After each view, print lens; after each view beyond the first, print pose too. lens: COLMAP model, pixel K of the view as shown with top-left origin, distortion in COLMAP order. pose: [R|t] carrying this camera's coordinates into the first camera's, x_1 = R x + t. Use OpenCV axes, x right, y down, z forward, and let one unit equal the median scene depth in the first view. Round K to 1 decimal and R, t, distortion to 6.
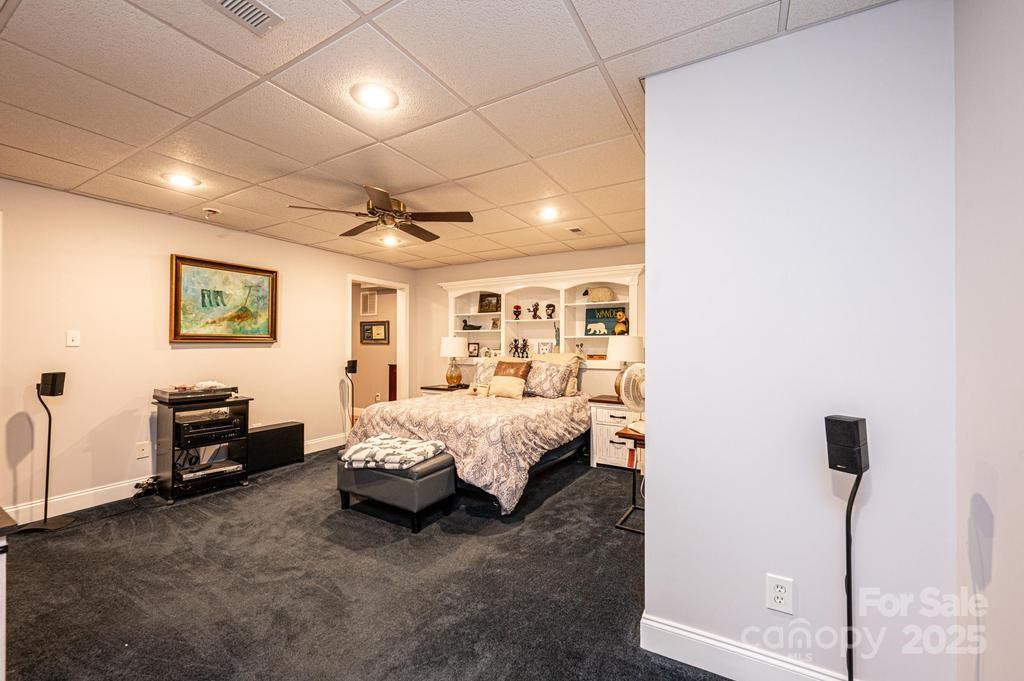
lens RADIAL K [[407.7, 0, 512.0], [0, 407.7, 340.5], [0, 0, 1]] dist [0.001914, 0.000324]
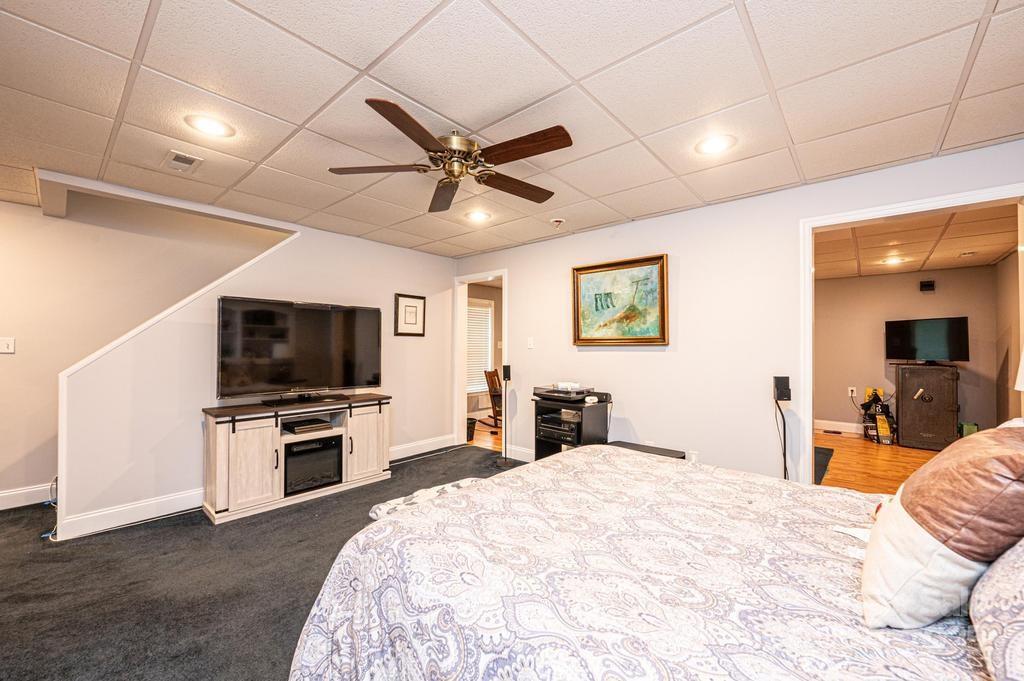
lens RADIAL K [[407.7, 0, 512.0], [0, 407.7, 340.5], [0, 0, 1]] dist [0.001914, 0.000324]
pose [[-0.199546, -0.016467, -0.979750, 0.283737], [0.005034, 0.999828, -0.017830, 0.009308], [0.979876, -0.008490, -0.199429, 0.968222]]
